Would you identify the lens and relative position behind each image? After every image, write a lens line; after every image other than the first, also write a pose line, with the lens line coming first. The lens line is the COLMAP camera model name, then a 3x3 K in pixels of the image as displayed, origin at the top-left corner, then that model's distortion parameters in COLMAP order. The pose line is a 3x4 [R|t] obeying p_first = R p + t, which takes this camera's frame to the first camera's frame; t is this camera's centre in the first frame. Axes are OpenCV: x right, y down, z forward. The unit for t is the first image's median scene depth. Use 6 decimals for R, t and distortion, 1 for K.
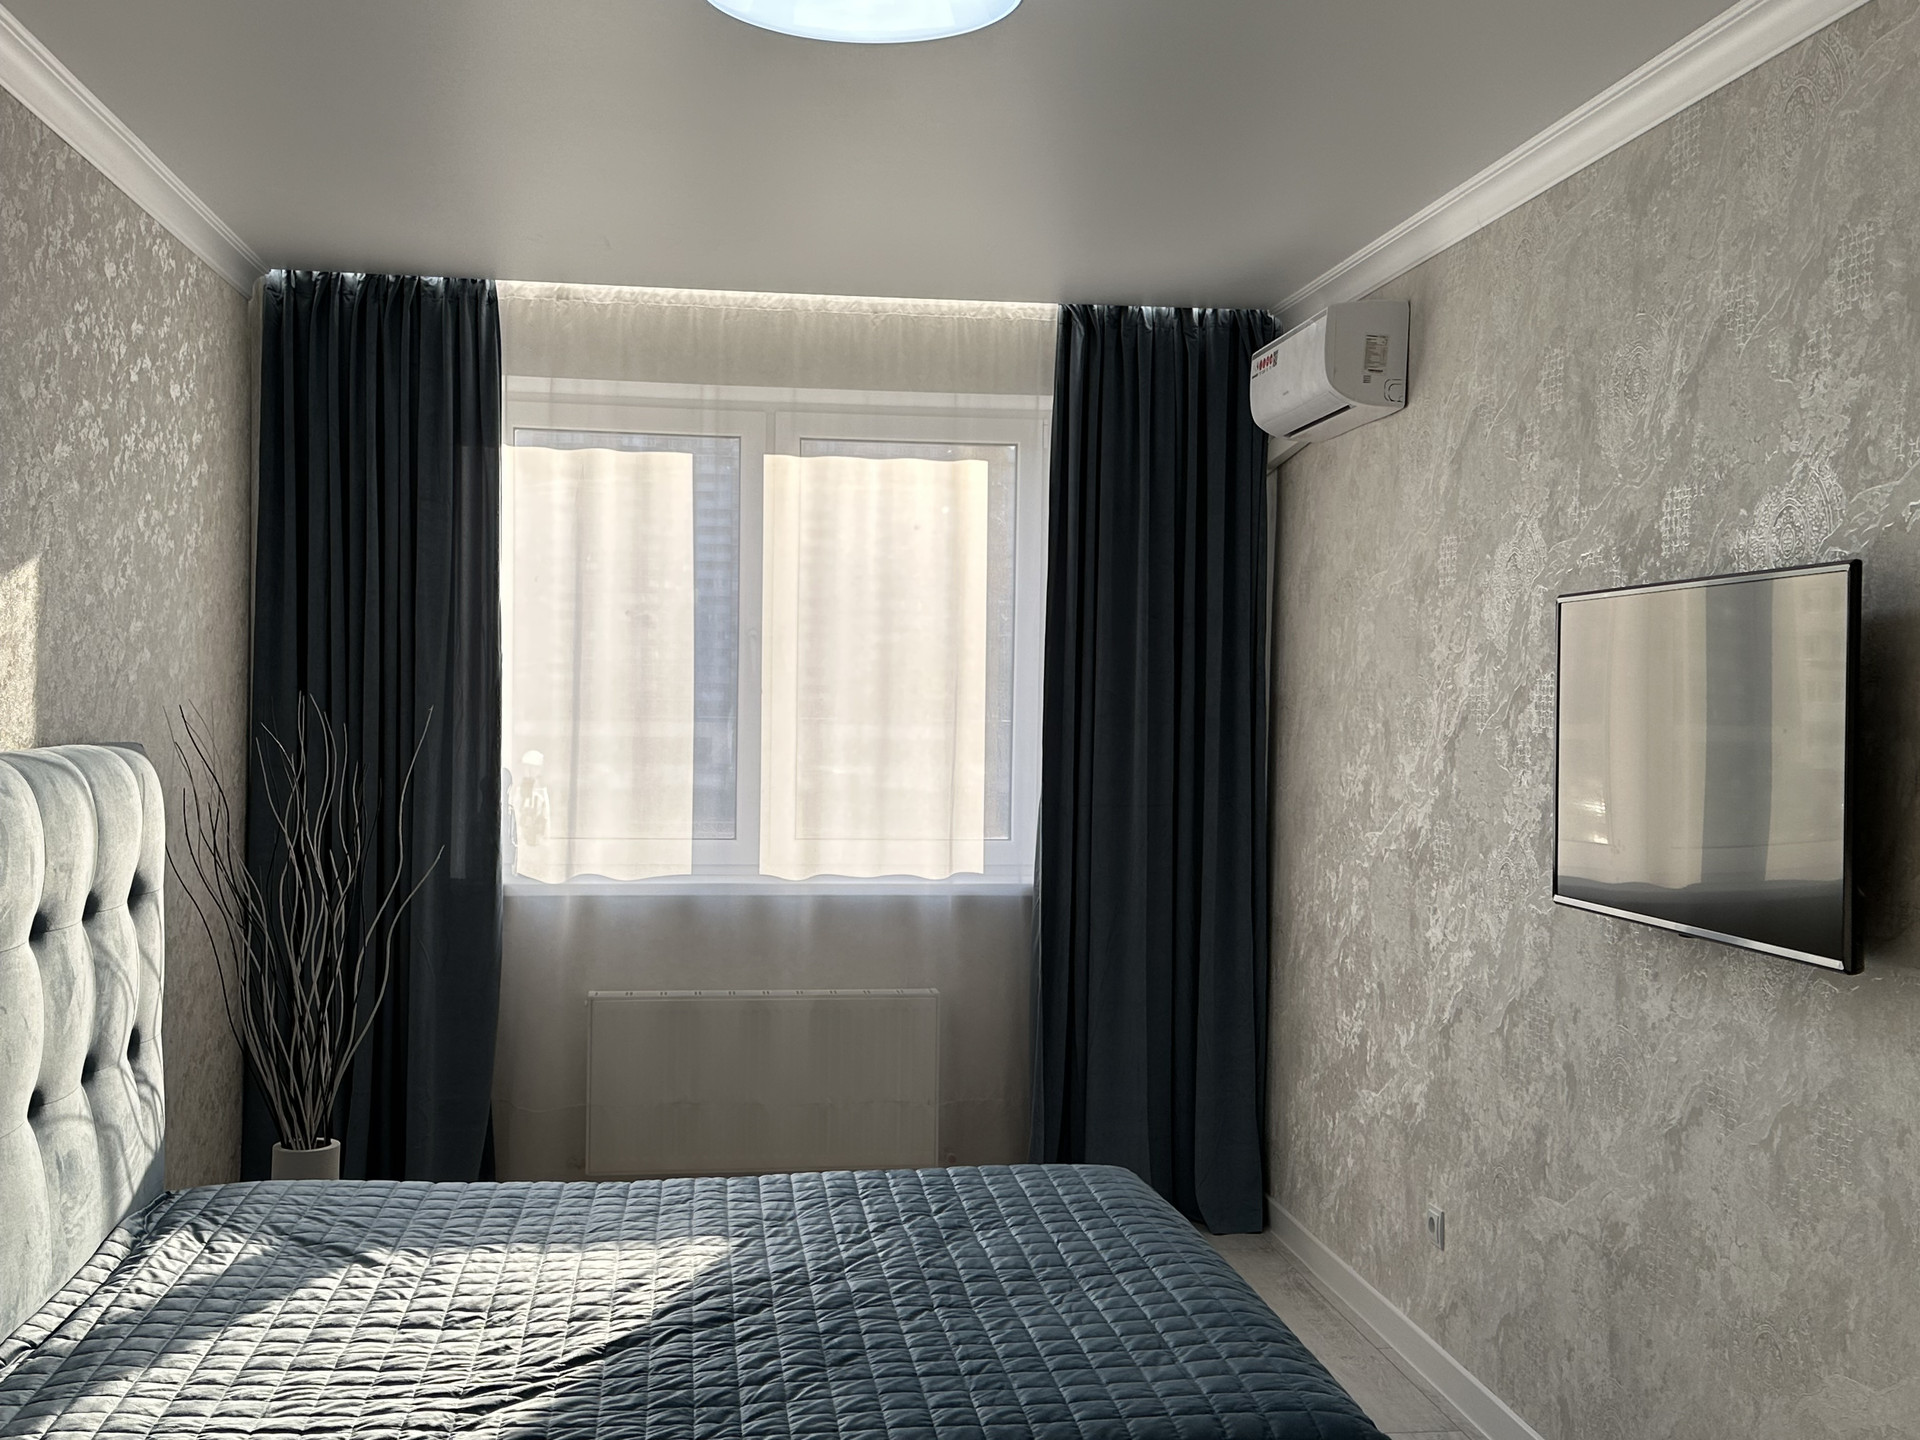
lens RADIAL K [[2061.3, 0, 960.2], [0, 2061.3, 721.0], [0, 0, 1]] dist [0.068714, 0.000000]
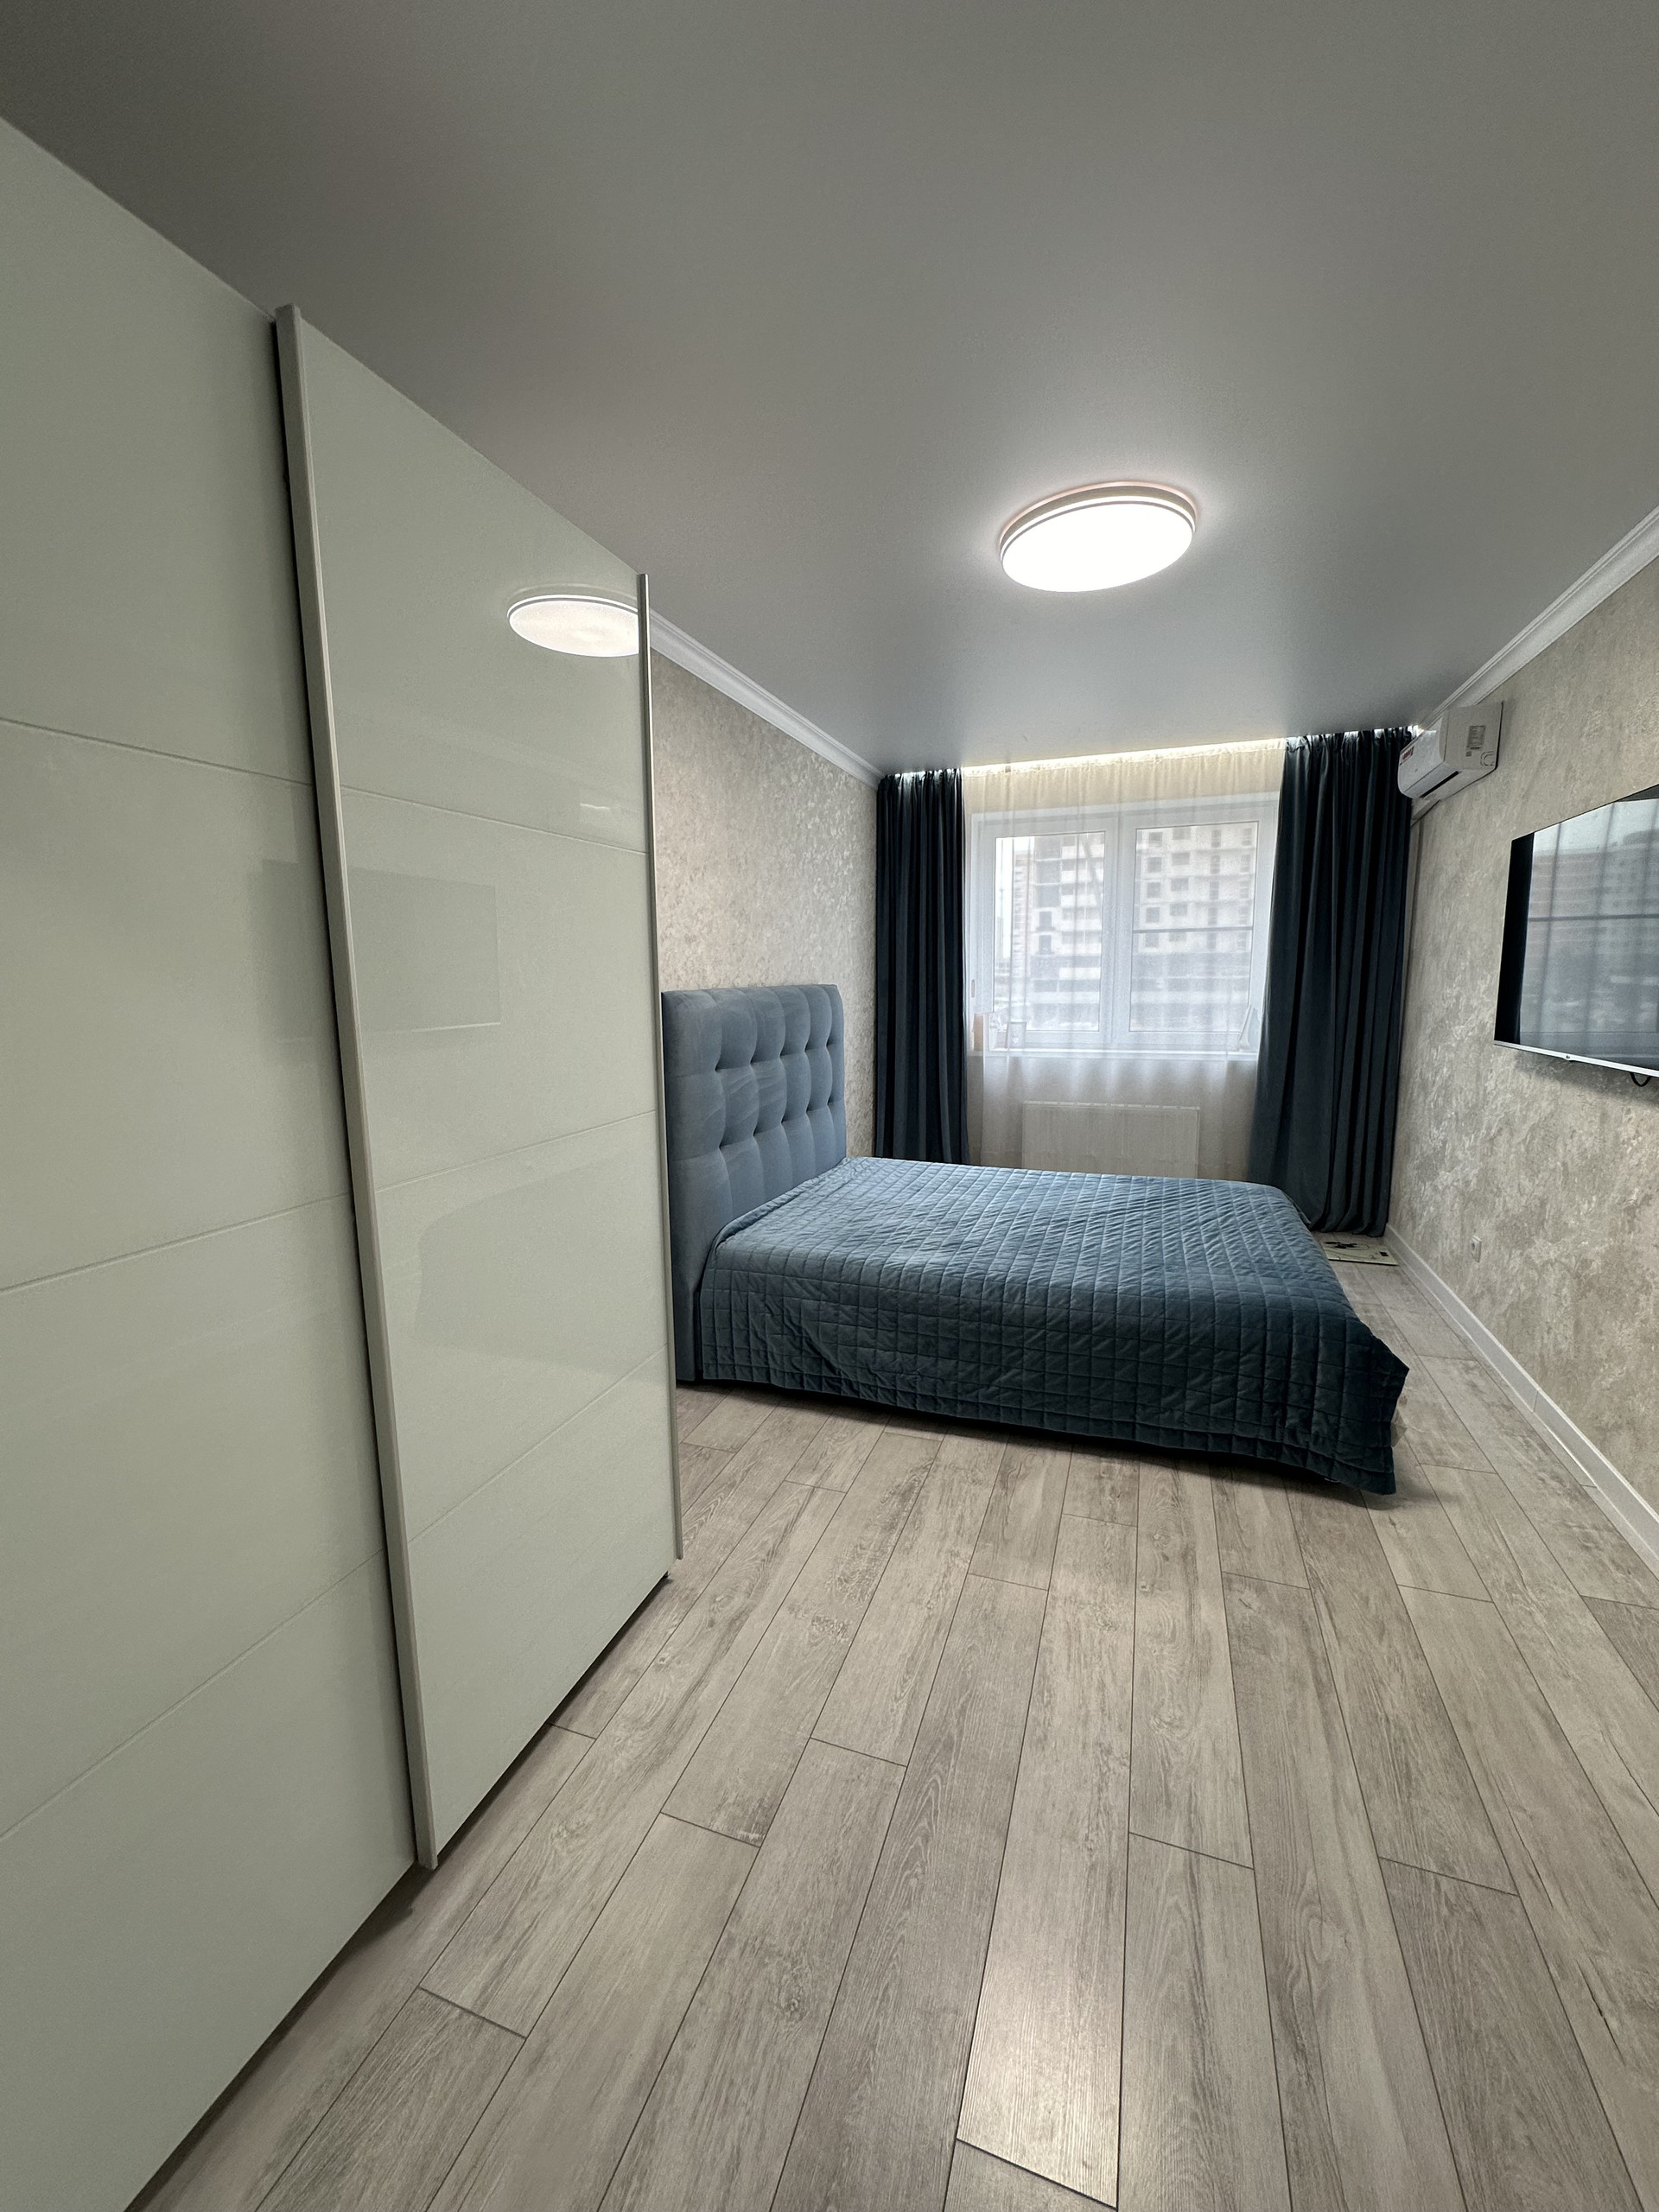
lens RADIAL K [[882.6, 0, 834.7], [0, 882.6, 1106.6], [0, 0, 1]] dist [-0.003043, 0.001507]
pose [[0.890435, 0.040116, -0.453339, 0.080867], [0.020581, 0.991539, 0.128166, 0.017330], [0.454645, -0.123453, 0.882076, 0.111544]]
